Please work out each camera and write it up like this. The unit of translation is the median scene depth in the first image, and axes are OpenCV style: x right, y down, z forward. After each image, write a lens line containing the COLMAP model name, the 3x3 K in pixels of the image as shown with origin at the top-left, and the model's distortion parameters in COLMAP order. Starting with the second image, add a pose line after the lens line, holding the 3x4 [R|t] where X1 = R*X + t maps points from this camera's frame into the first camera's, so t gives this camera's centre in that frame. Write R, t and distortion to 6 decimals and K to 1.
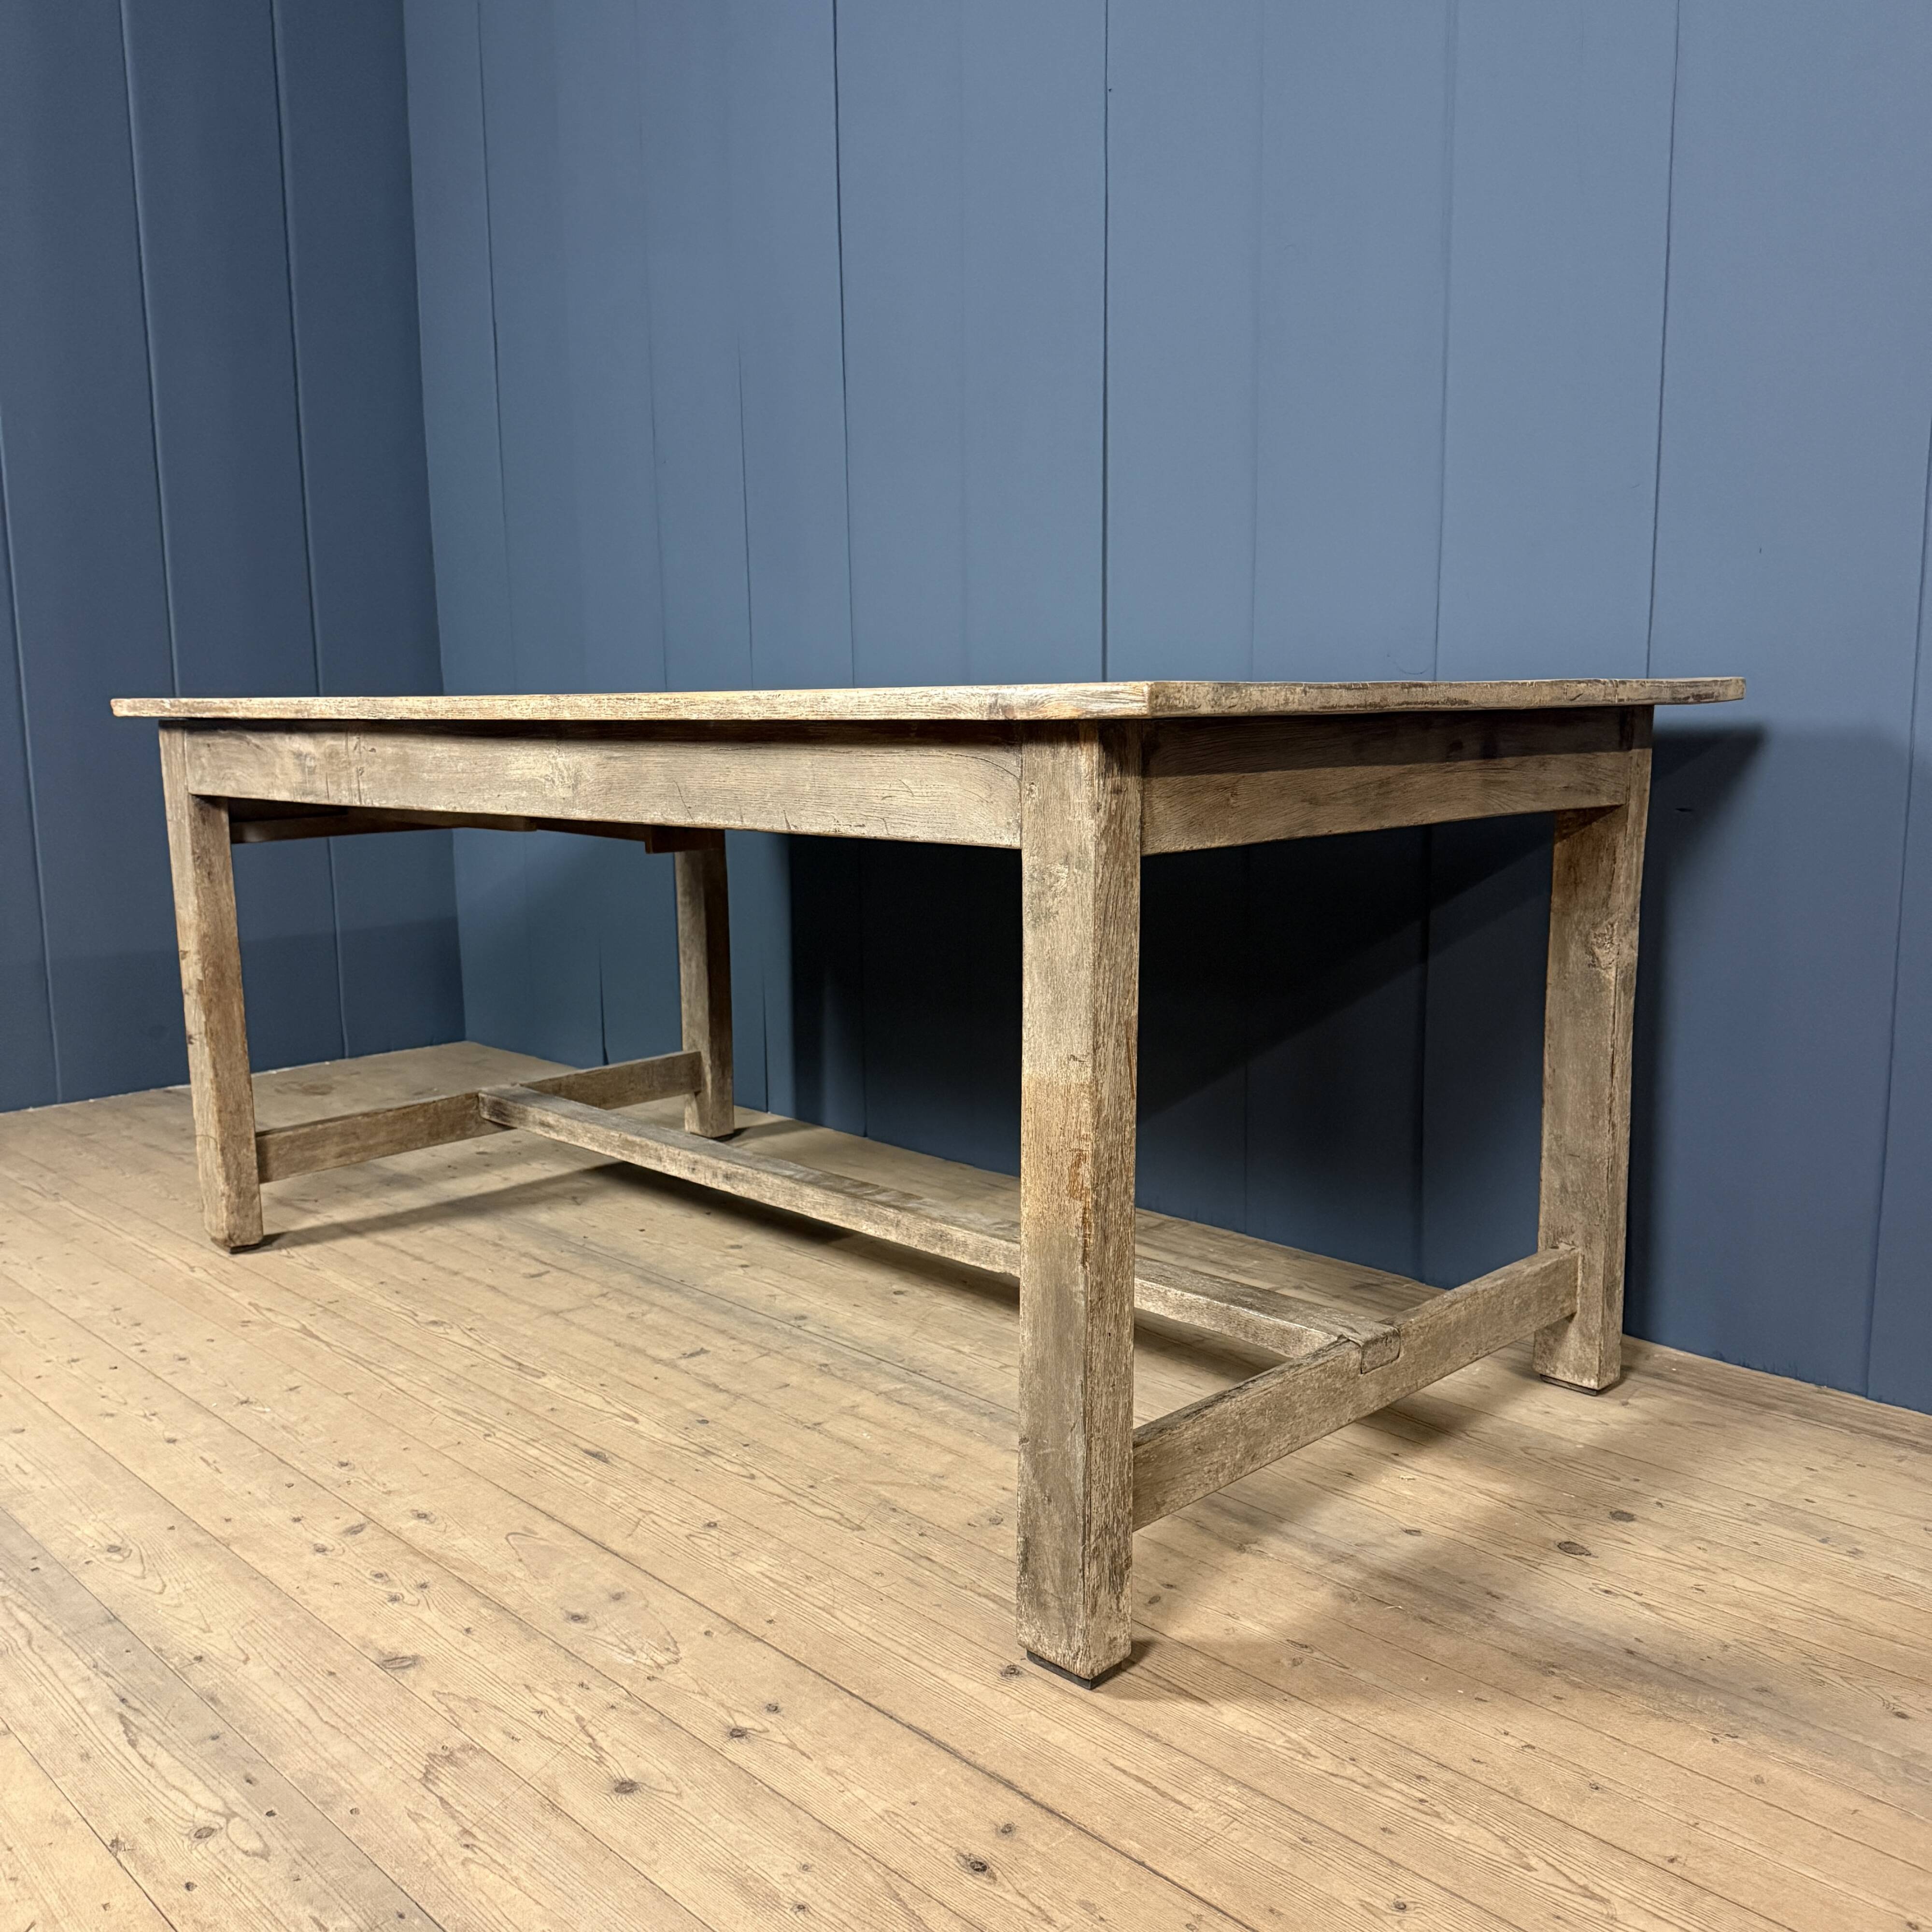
lens RADIAL K [[1819.6, 0, 967.3], [0, 1819.6, 963.3], [0, 0, 1]] dist [0.077362, -0.150699]
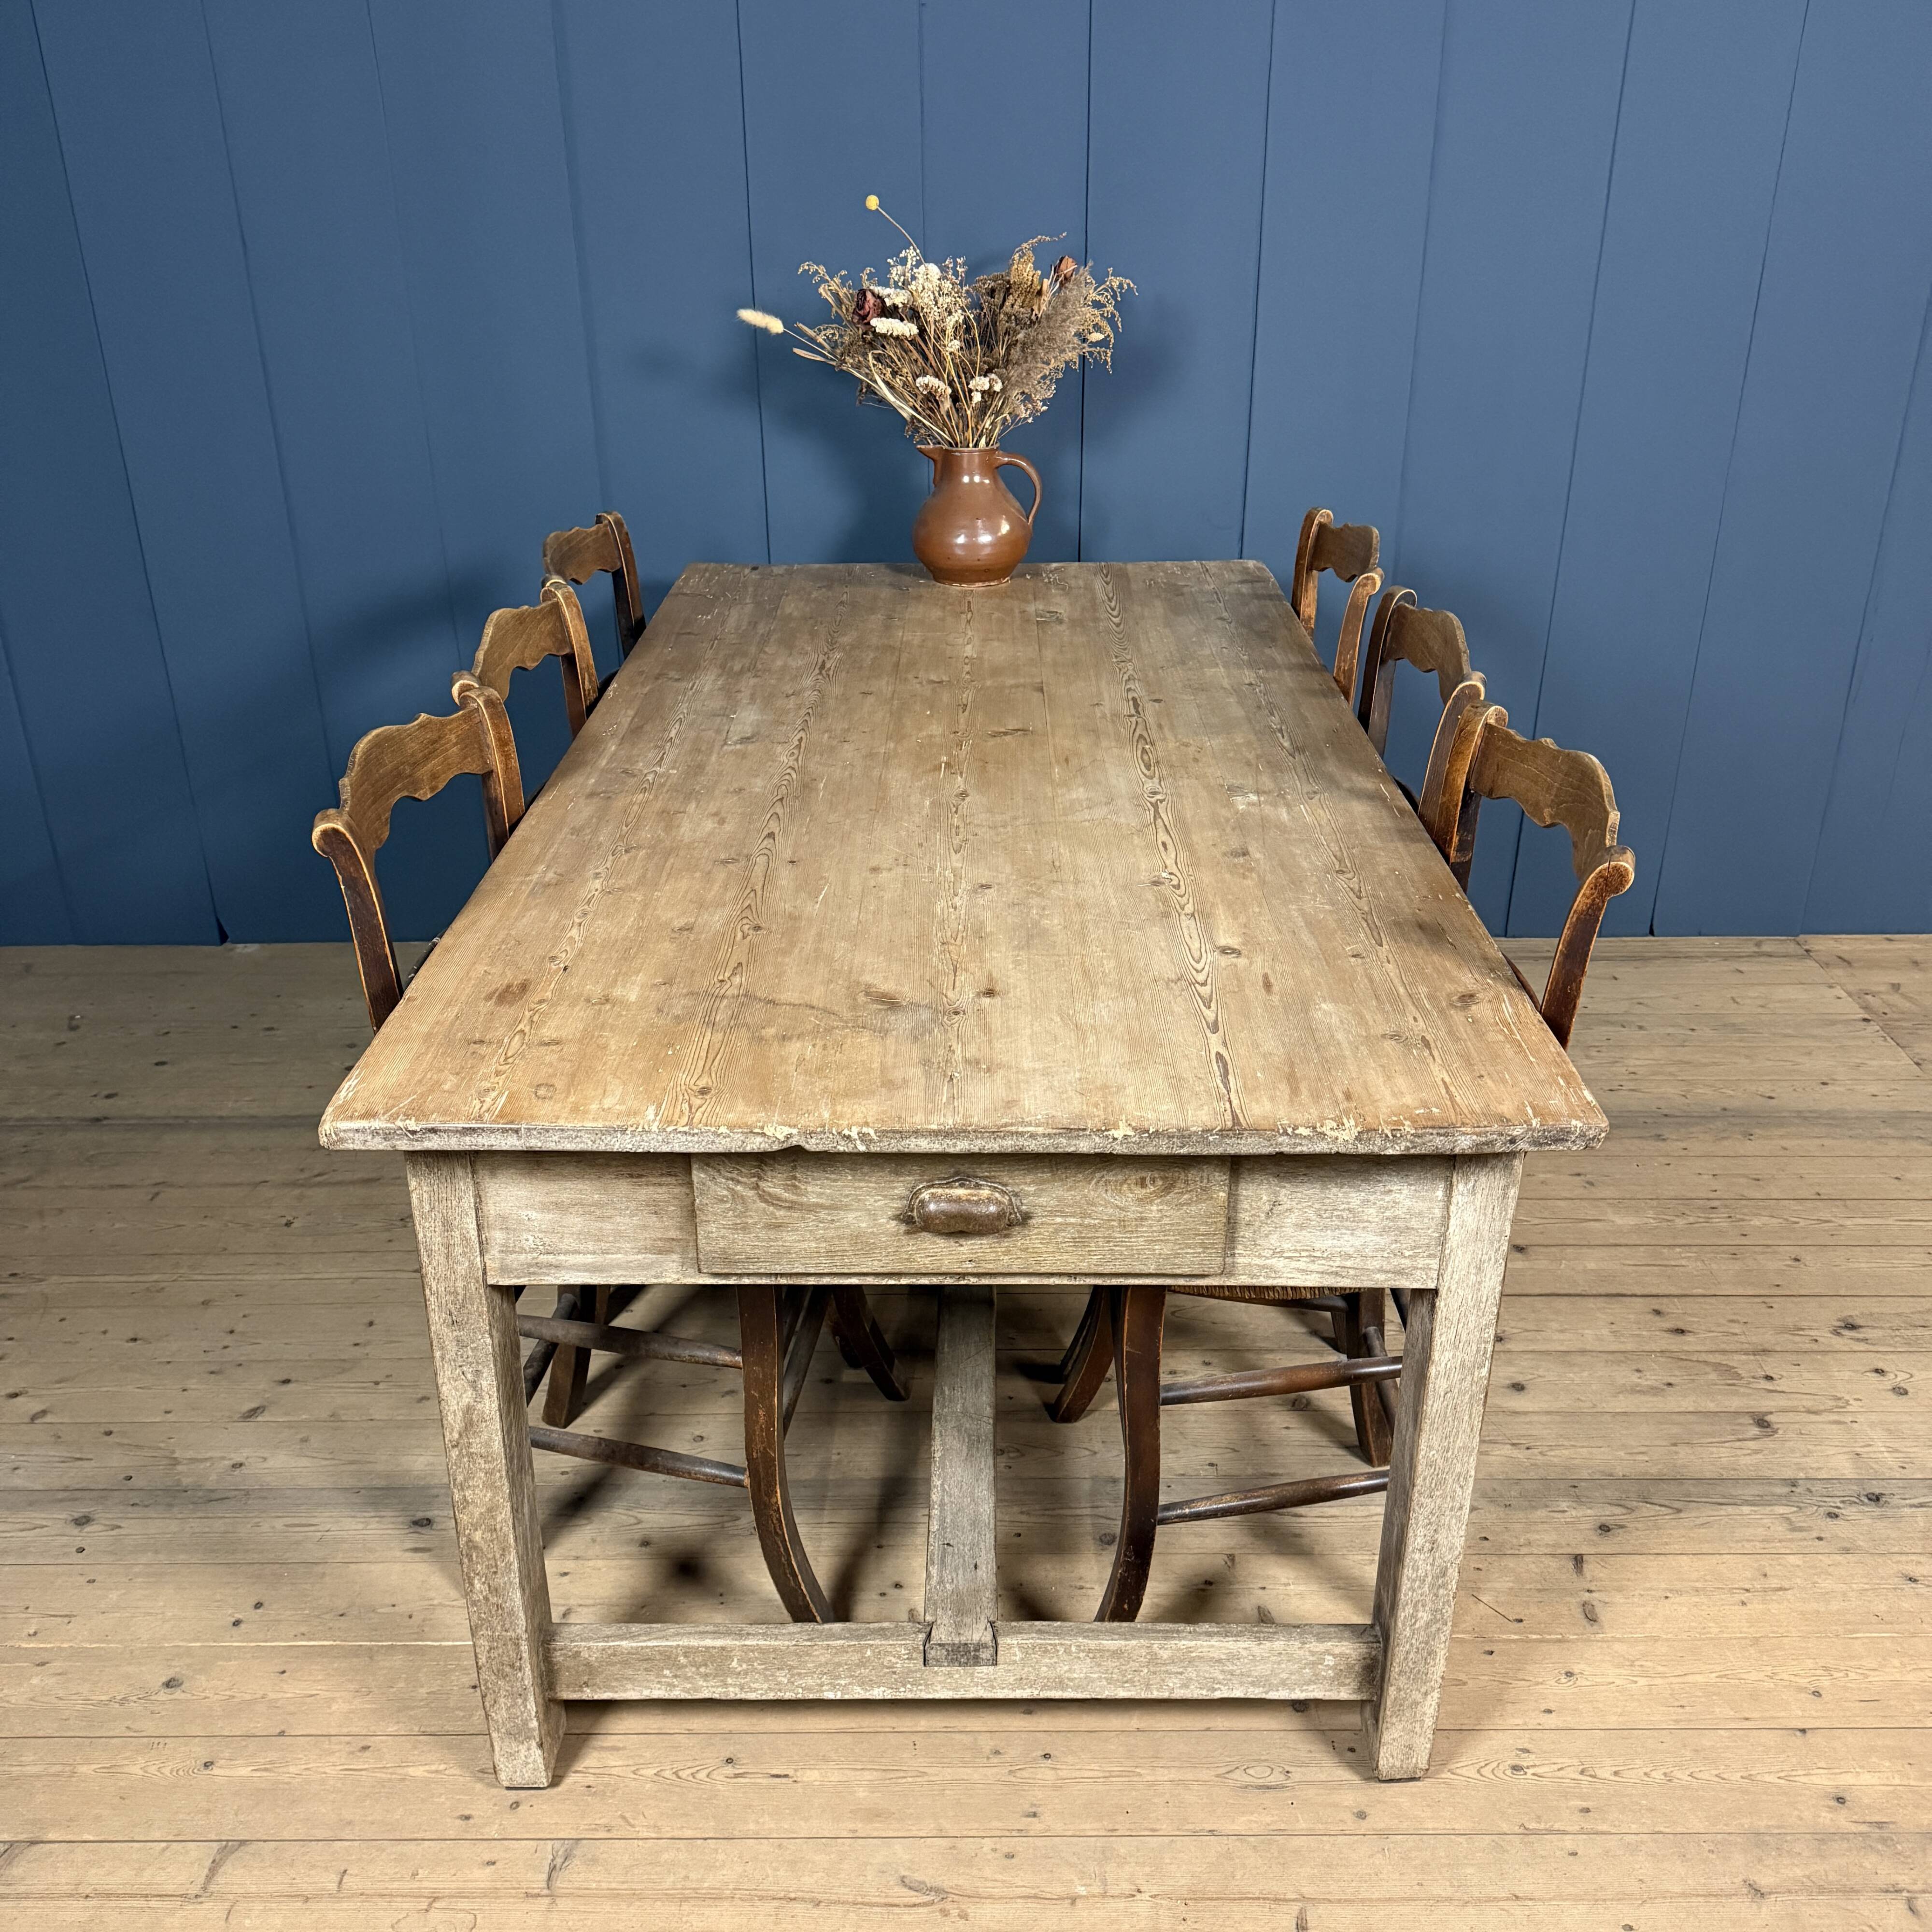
lens RADIAL K [[1791.9, 0, 972.7], [0, 1791.9, 969.8], [0, 0, 1]] dist [0.191706, -0.421483]
pose [[0.697325, -0.300627, 0.650662, -1.109464], [0.103833, 0.940582, 0.323301, -0.385584], [-0.709194, -0.157886, 0.687107, 0.167296]]
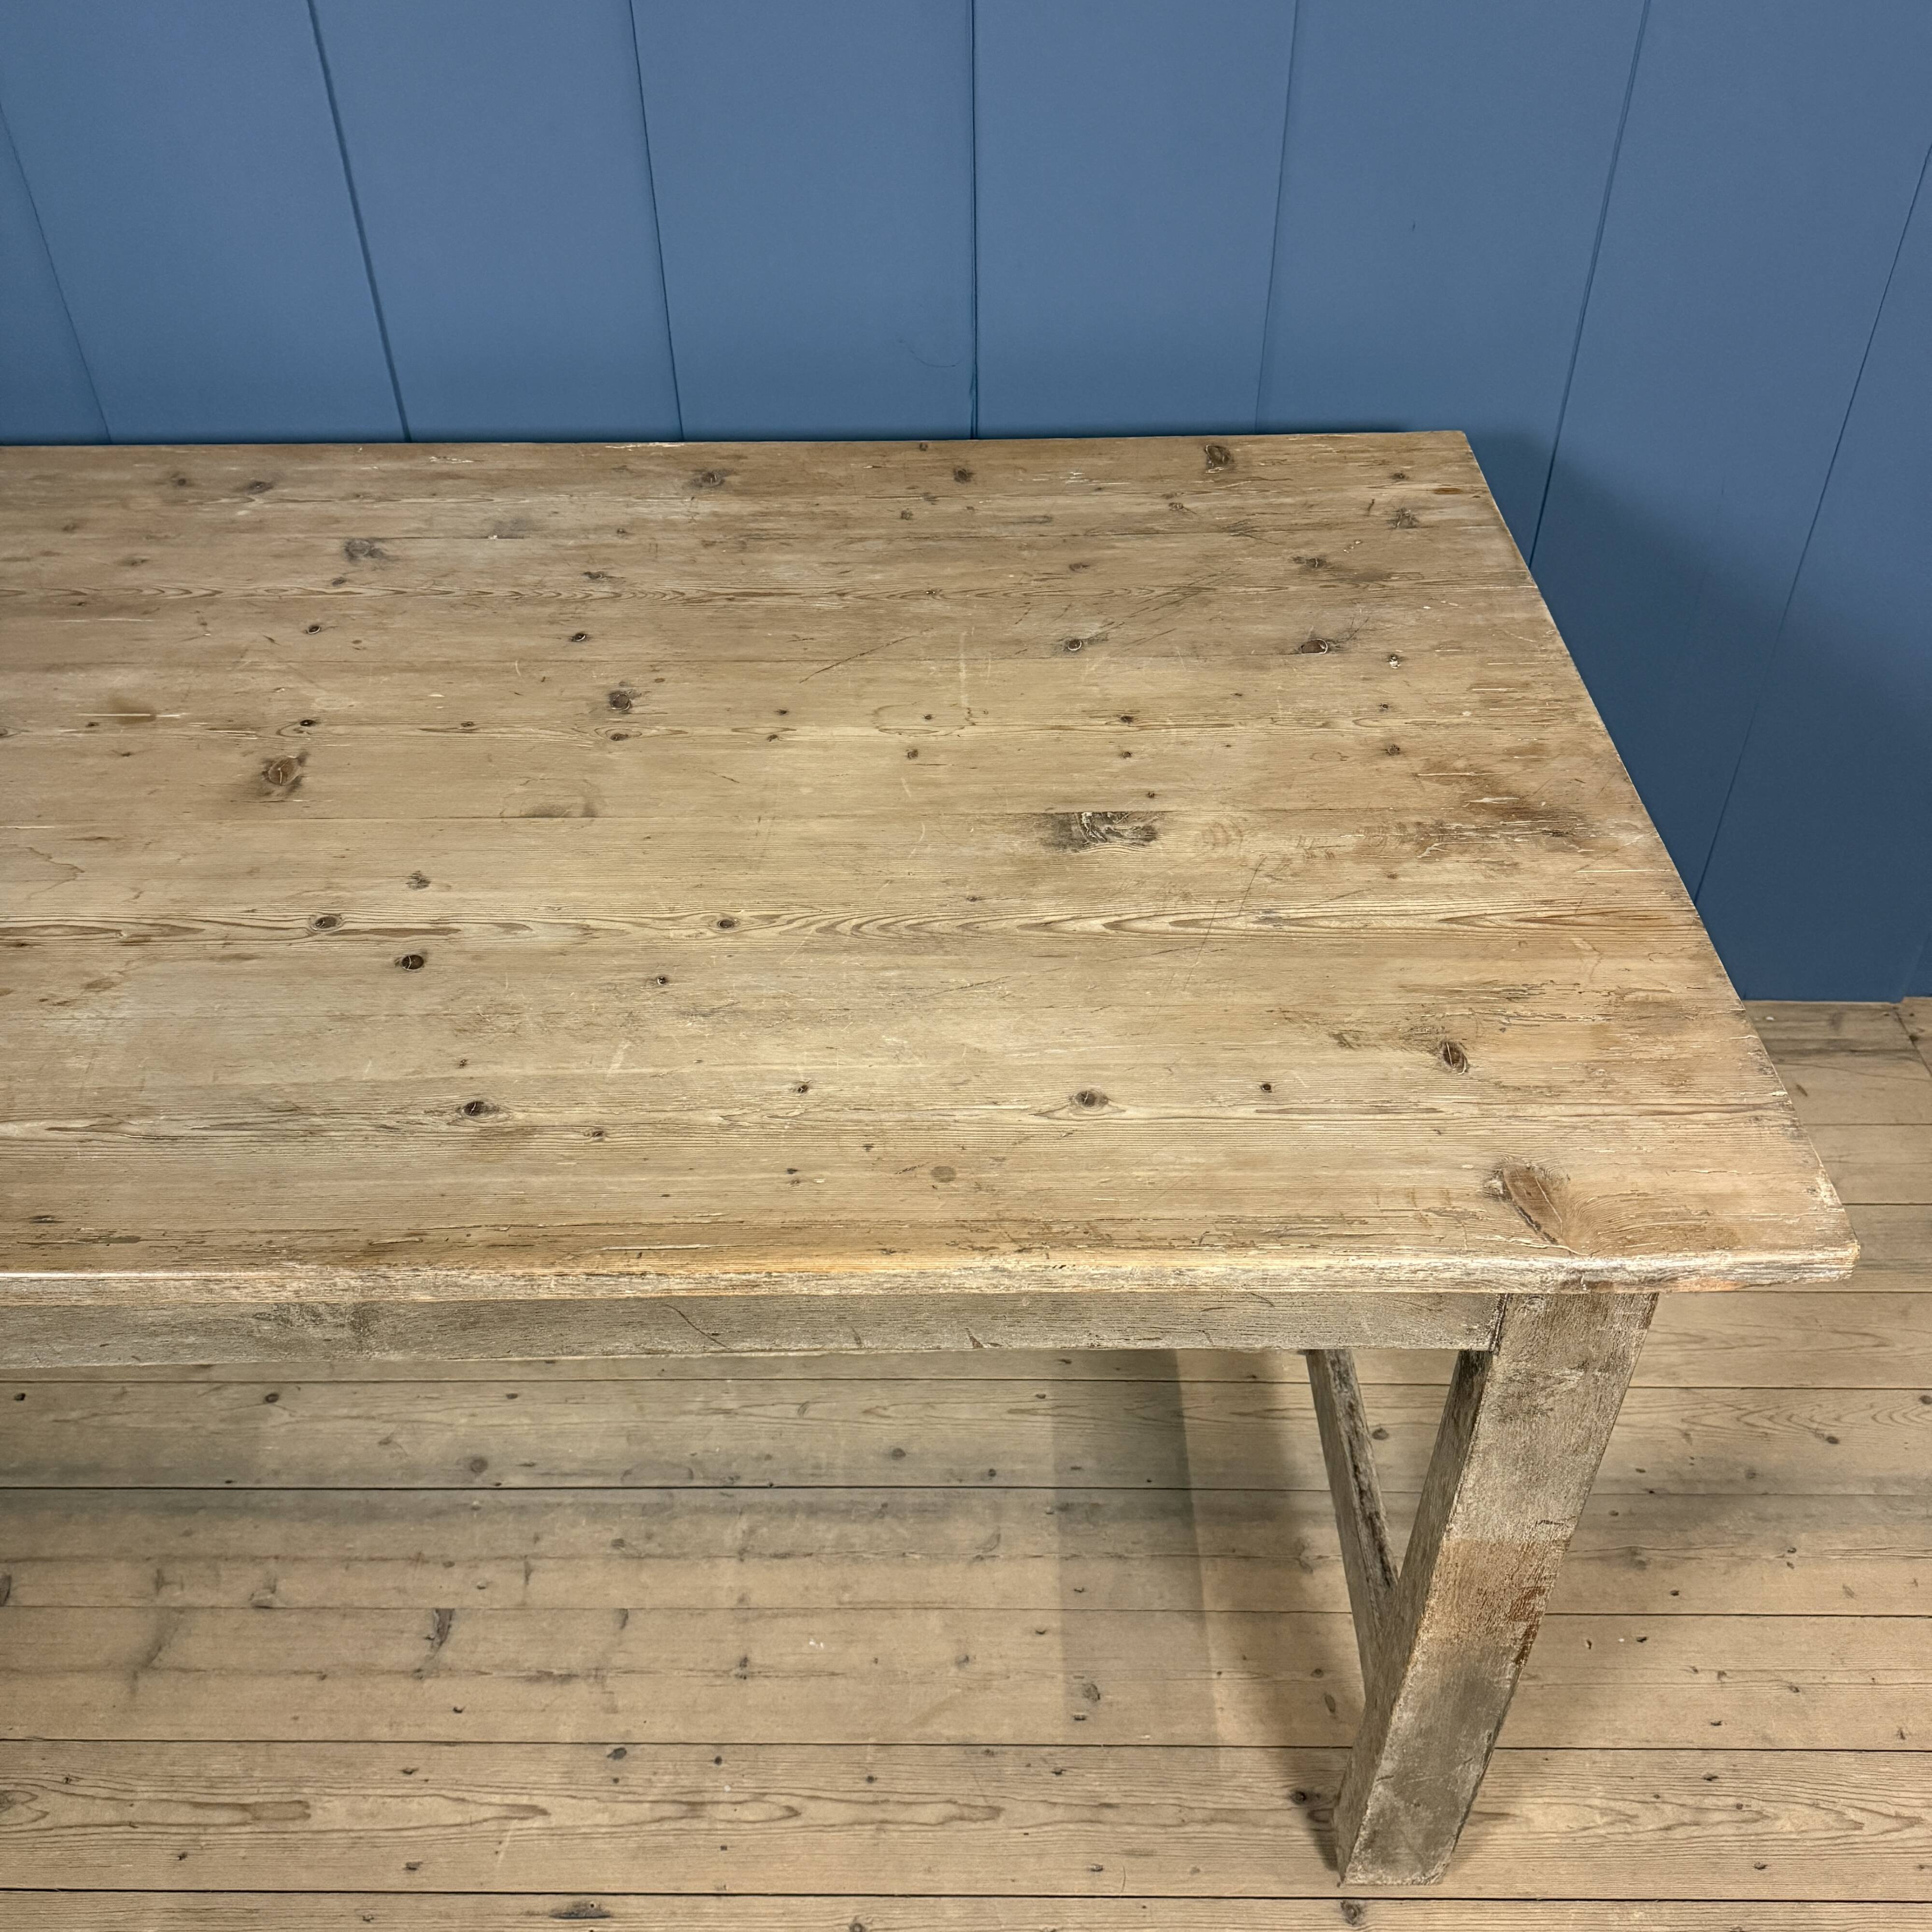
lens RADIAL K [[1820.1, 0, 989.4], [0, 1820.1, 976.7], [0, 0, 1]] dist [0.086798, -0.125469]
pose [[0.698493, -0.457337, 0.550409, -0.331300], [0.100851, 0.824373, 0.556991, -0.458952], [-0.708475, -0.333545, 0.621942, 0.550562]]
